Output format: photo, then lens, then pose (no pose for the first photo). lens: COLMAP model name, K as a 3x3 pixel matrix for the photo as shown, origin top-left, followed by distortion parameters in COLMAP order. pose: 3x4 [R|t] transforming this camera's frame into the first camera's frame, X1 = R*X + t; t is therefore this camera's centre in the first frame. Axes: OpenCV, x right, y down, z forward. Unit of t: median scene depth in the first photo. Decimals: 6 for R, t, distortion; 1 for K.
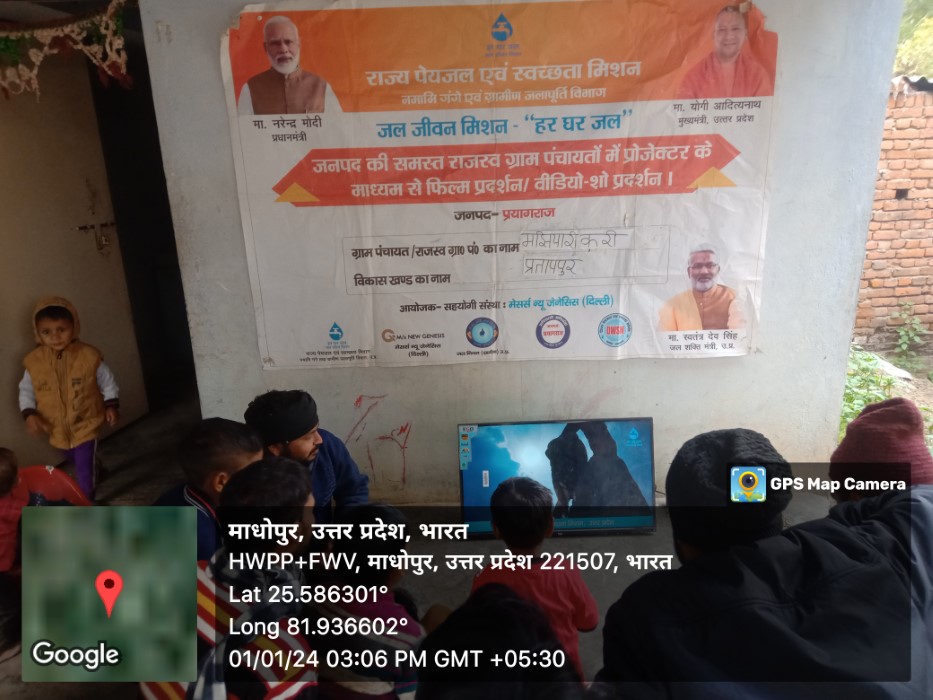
lens RADIAL K [[661.6, 0, 466.5], [0, 661.6, 350.0], [0, 0, 1]] dist [0.061796, -0.093419]
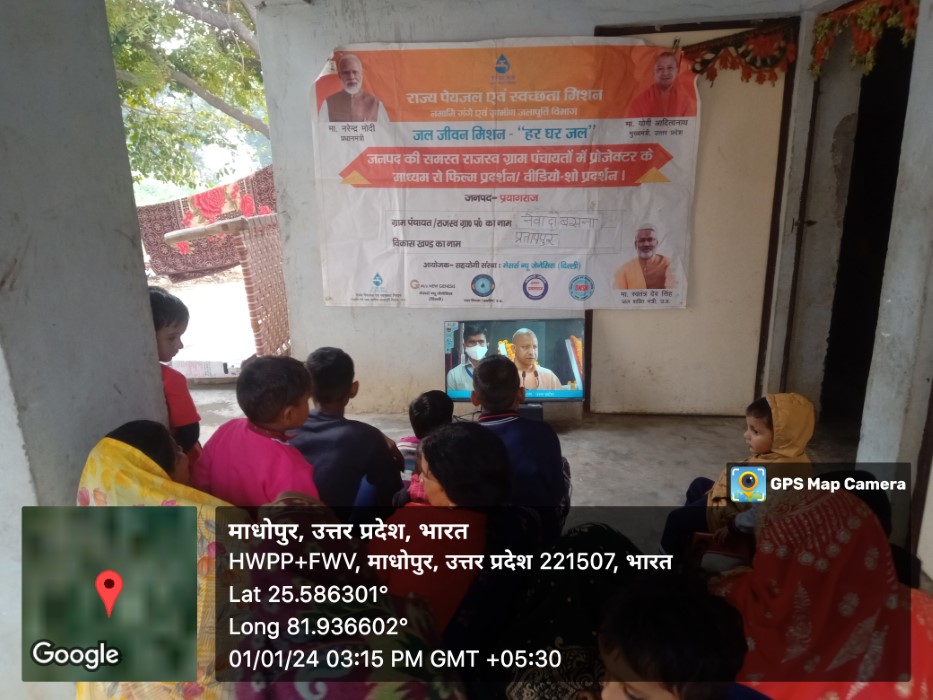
lens RADIAL K [[661.6, 0, 466.5], [0, 661.6, 350.0], [0, 0, 1]] dist [0.061796, -0.093419]
pose [[0.999699, 0.022431, 0.009931, -0.021737], [-0.022346, 0.999714, -0.008515, 0.122664], [-0.010119, 0.008291, 0.999914, -0.369290]]
